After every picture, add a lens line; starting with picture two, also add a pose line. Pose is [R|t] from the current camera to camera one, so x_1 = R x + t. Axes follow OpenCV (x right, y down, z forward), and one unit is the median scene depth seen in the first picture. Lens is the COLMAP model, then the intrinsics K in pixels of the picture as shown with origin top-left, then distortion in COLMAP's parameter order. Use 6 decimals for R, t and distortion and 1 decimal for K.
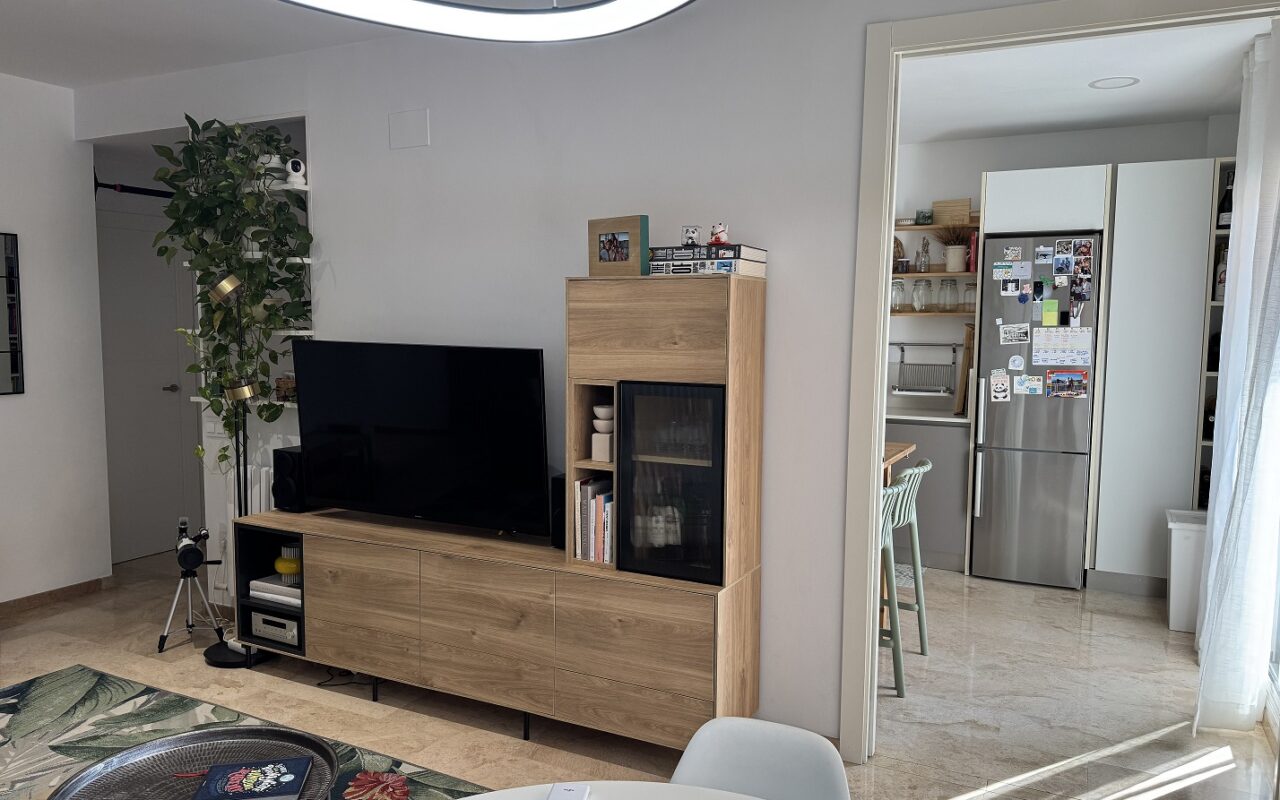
lens RADIAL K [[883.7, 0, 640.0], [0, 883.7, 400.0], [0, 0, 1]] dist [0.055783, -0.073496]
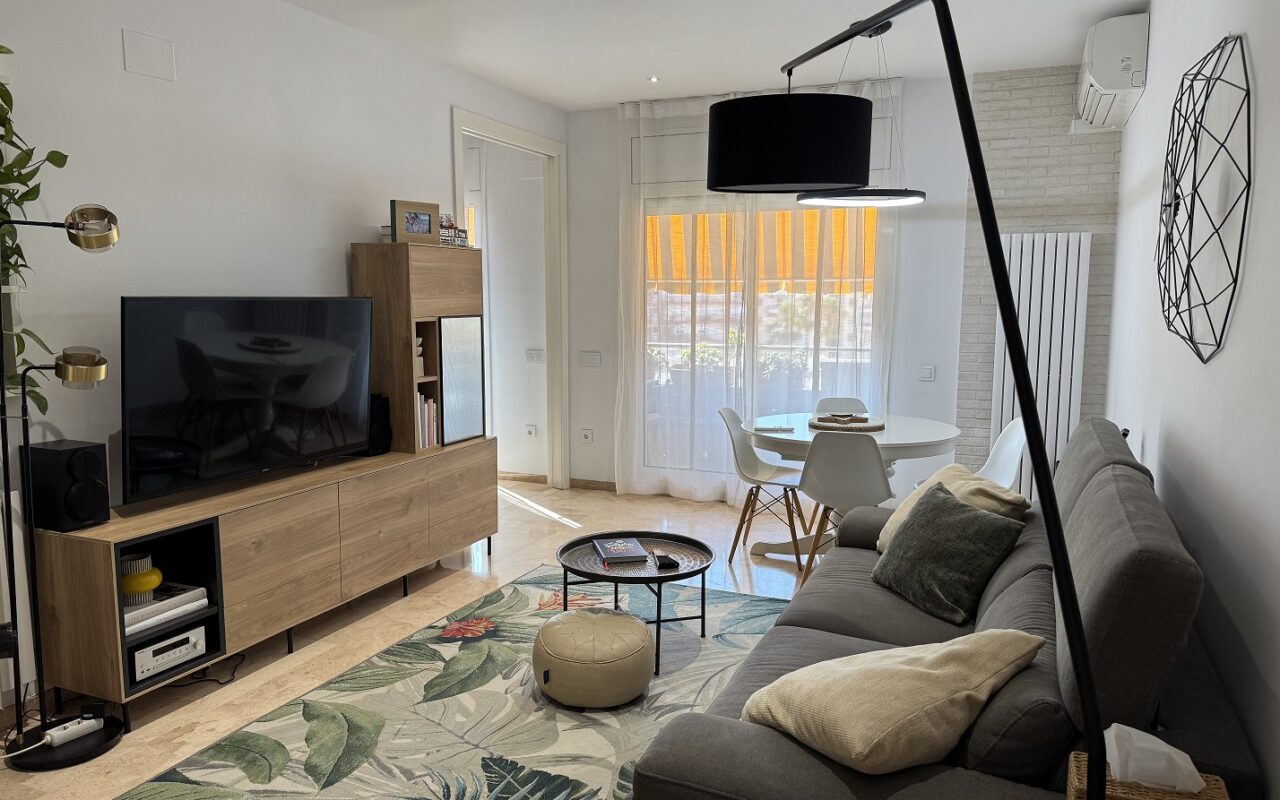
lens RADIAL K [[901.2, 0, 640.0], [0, 901.2, 400.0], [0, 0, 1]] dist [0.061346, -0.070474]
pose [[-0.063344, -0.129264, 0.989585, -1.387113], [0.078719, 0.987840, 0.134075, -0.054026], [-0.994882, 0.086392, -0.052398, 0.680053]]
